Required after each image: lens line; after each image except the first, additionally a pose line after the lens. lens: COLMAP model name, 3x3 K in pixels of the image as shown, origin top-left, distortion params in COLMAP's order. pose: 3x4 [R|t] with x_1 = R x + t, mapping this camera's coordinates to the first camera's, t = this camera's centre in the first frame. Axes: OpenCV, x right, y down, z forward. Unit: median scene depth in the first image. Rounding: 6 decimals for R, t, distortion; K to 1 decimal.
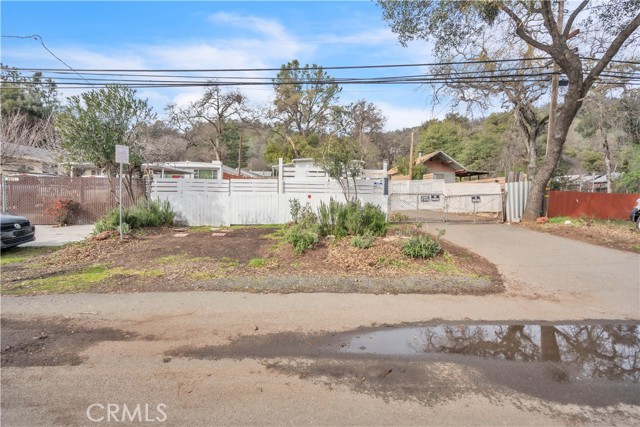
lens RADIAL K [[291.2, 0, 320.6], [0, 291.2, 201.3], [0, 0, 1]] dist [-0.002066, -0.000340]
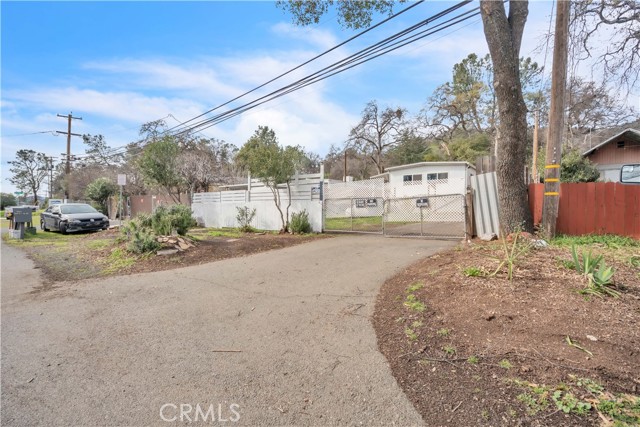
lens RADIAL K [[286.7, 0, 319.7], [0, 286.7, 210.0], [0, 0, 1]] dist [0.000455, -0.000593]
pose [[0.748662, -0.006977, -0.662916, 0.200001], [-0.006277, 0.999825, -0.017612, 0.005622], [0.662923, 0.017347, 0.748487, 0.080690]]
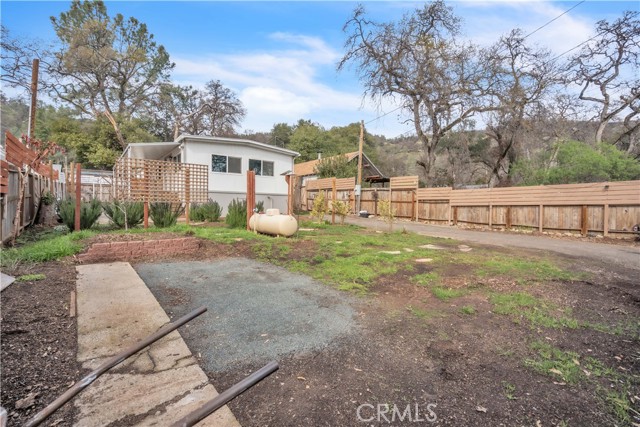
lens RADIAL K [[285.9, 0, 320.0], [0, 285.9, 213.5], [0, 0, 1]] dist [-0.001899, -0.000539]
pose [[0.806962, -0.022160, 0.590188, -0.107587], [0.012606, 0.999714, 0.020300, -0.008127], [-0.590469, -0.008941, 0.807011, 0.248987]]
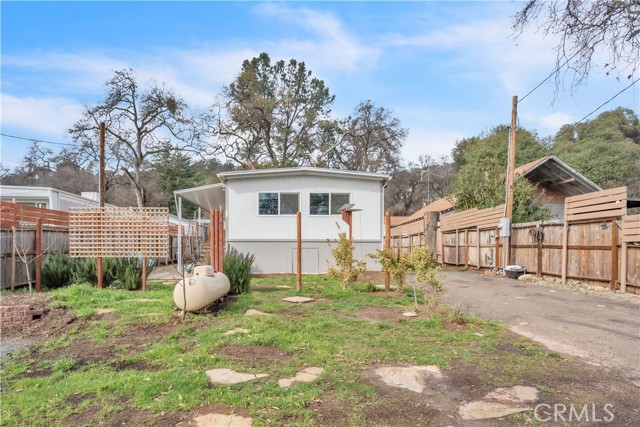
lens RADIAL K [[354.7, 0, 304.2], [0, 354.7, 259.5], [0, 0, 1]] dist [-0.001355, 0.000112]
pose [[0.999699, -0.016142, -0.018490, 0.018509], [0.016063, 0.999861, -0.004440, -0.008986], [0.018559, 0.004142, 0.999819, 0.268115]]
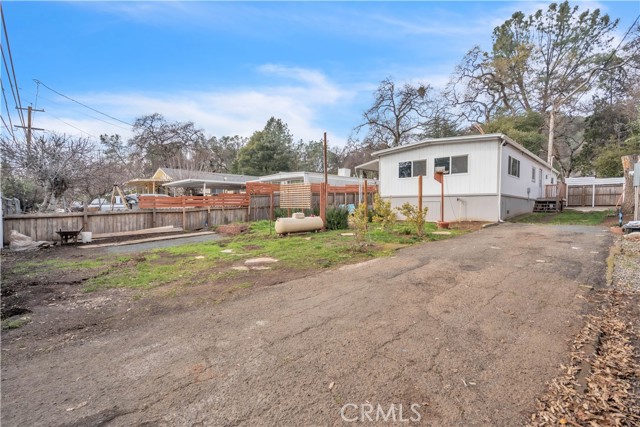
lens RADIAL K [[286.7, 0, 319.7], [0, 286.7, 210.0], [0, 0, 1]] dist [0.000455, -0.000593]
pose [[0.662897, -0.003543, -0.748702, 0.161281], [-0.000452, 0.999987, -0.005132, -0.009215], [0.748710, 0.003741, 0.662887, 0.270773]]
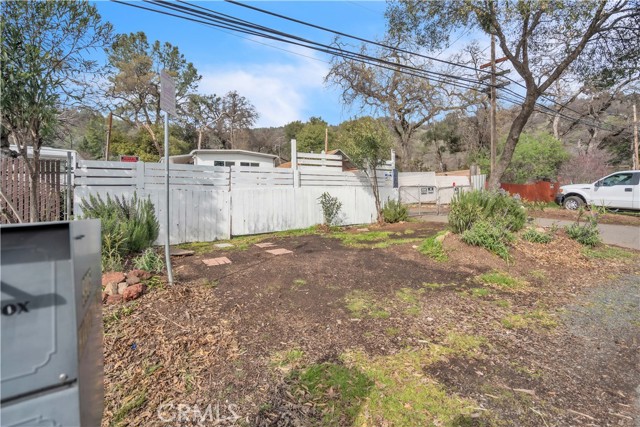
lens RADIAL K [[296.5, 0, 321.6], [0, 296.5, 189.3], [0, 0, 1]] dist [0.000249, 0.000108]
pose [[0.863416, -0.016069, 0.504236, -0.110370], [0.038519, 0.998675, -0.034131, 0.001424], [-0.503019, 0.048892, 0.862891, 0.076673]]
